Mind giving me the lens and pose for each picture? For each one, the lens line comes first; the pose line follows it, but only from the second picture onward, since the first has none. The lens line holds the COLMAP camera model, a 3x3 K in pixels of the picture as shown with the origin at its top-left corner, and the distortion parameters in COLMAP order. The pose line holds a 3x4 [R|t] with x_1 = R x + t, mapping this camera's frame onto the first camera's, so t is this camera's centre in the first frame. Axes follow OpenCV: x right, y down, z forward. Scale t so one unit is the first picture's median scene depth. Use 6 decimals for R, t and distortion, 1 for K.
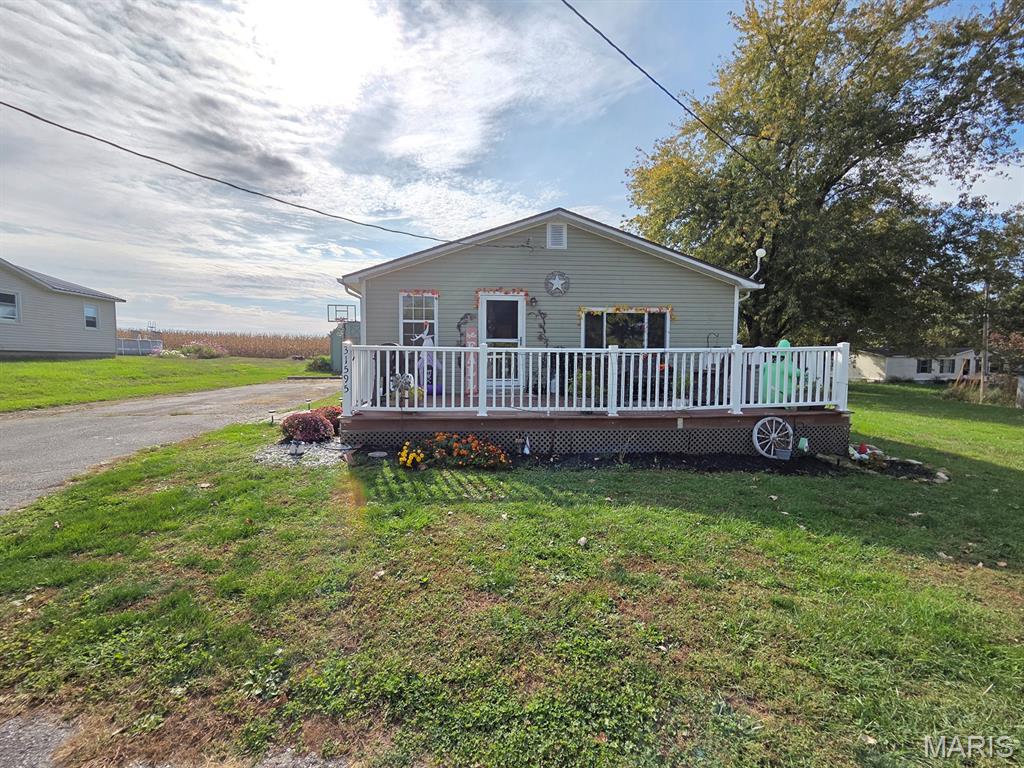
lens RADIAL K [[422.5, 0, 502.7], [0, 422.5, 373.3], [0, 0, 1]] dist [0.001342, -0.000688]
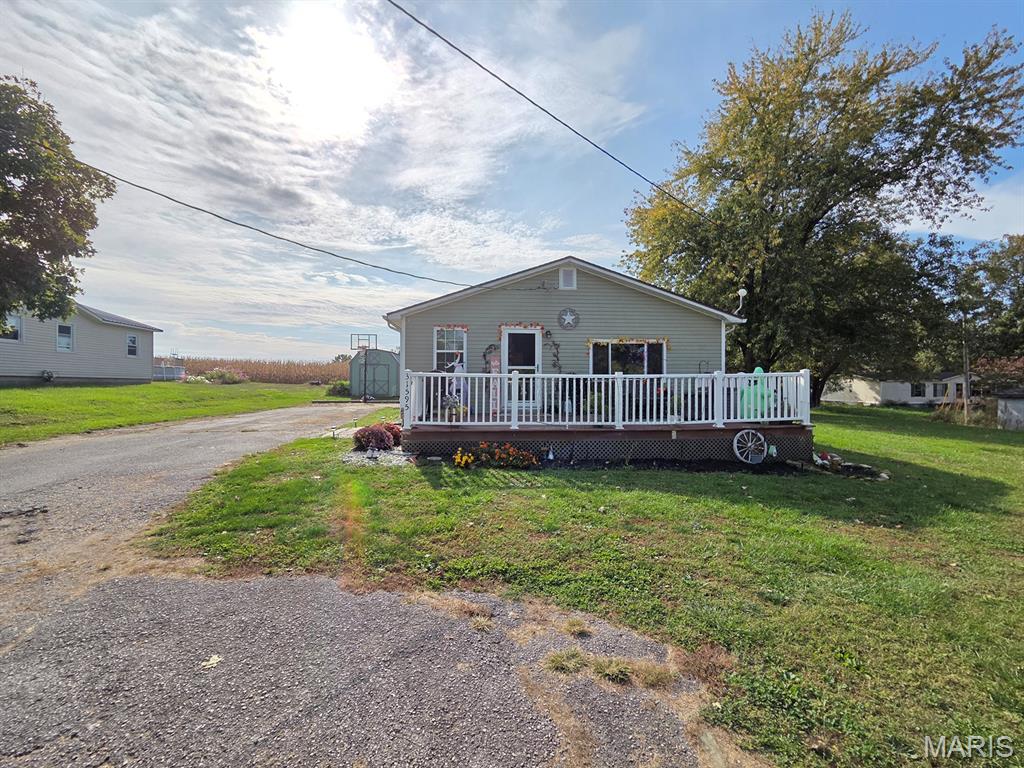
lens RADIAL K [[422.5, 0, 502.7], [0, 422.5, 373.3], [0, 0, 1]] dist [0.001342, -0.000688]
pose [[0.999982, -0.002045, -0.005589, -0.021601], [0.001709, 0.998233, -0.059392, 0.003174], [0.005700, 0.059382, 0.998219, -0.072332]]
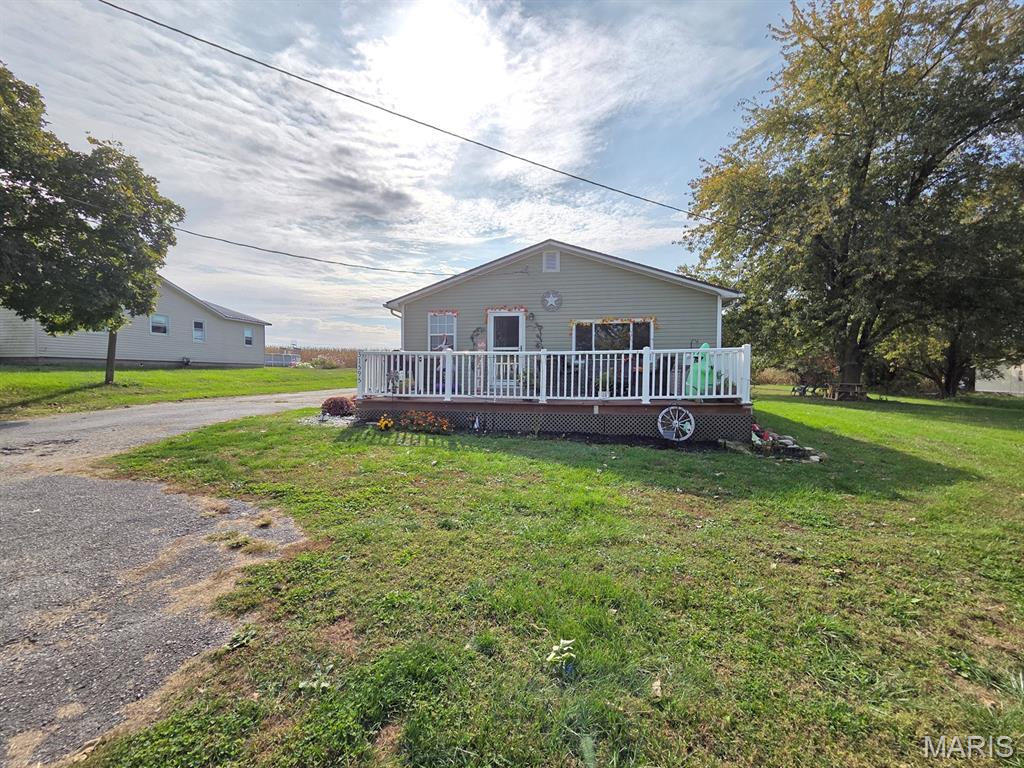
lens RADIAL K [[422.5, 0, 502.7], [0, 422.5, 373.3], [0, 0, 1]] dist [0.001342, -0.000688]
pose [[0.968631, 0.000913, -0.248502, 0.134887], [-0.008745, 0.999499, -0.030414, 0.014556], [0.248350, 0.031634, 0.968154, -0.087224]]
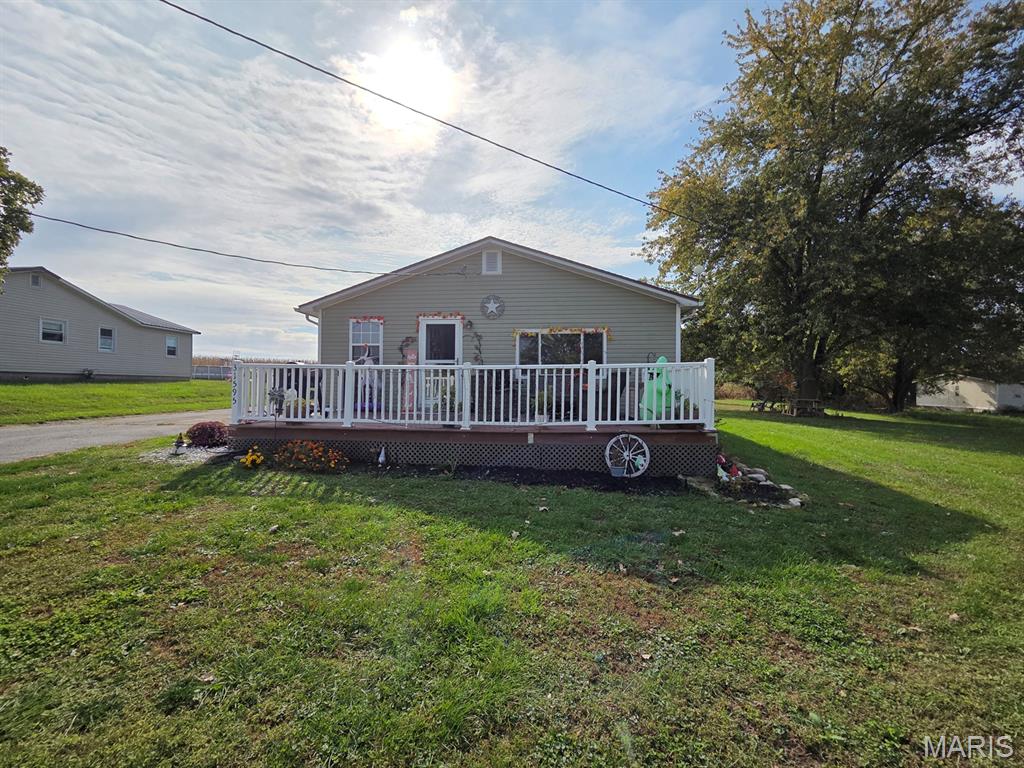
lens RADIAL K [[422.5, 0, 502.7], [0, 422.5, 373.3], [0, 0, 1]] dist [0.001342, -0.000688]
pose [[0.984800, -0.002568, -0.173675, 0.154489], [-0.008445, 0.998000, -0.062646, 0.007683], [0.173488, 0.063161, 0.982808, -0.005751]]
